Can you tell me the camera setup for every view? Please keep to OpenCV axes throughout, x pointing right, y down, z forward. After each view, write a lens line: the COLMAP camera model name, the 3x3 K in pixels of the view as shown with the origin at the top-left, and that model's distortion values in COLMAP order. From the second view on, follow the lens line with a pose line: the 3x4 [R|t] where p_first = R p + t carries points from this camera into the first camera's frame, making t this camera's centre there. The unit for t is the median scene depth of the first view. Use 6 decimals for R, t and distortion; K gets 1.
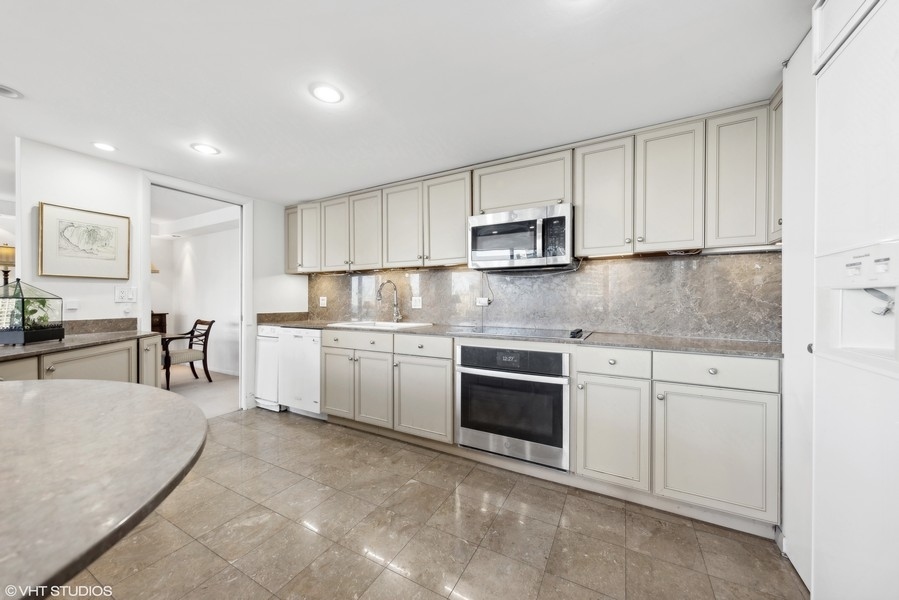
lens RADIAL K [[337.7, 0, 447.1], [0, 337.7, 301.1], [0, 0, 1]] dist [0.002723, -0.000087]
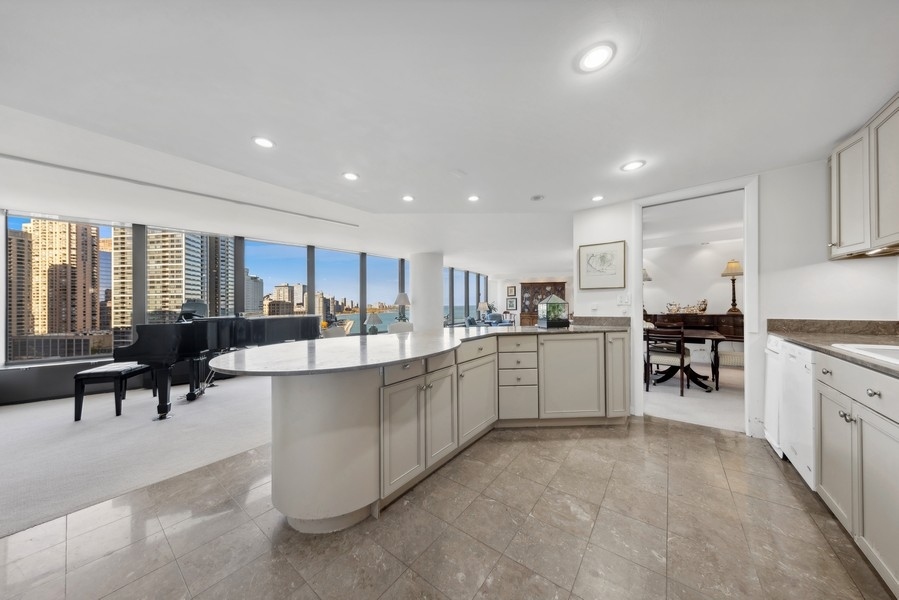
lens RADIAL K [[290.3, 0, 455.7], [0, 290.3, 302.4], [0, 0, 1]] dist [0.006881, 0.000040]
pose [[-0.160820, -0.006279, -0.986964, 0.301640], [0.011323, 0.999902, -0.008206, -0.004867], [0.986919, -0.012495, -0.160733, 0.576411]]
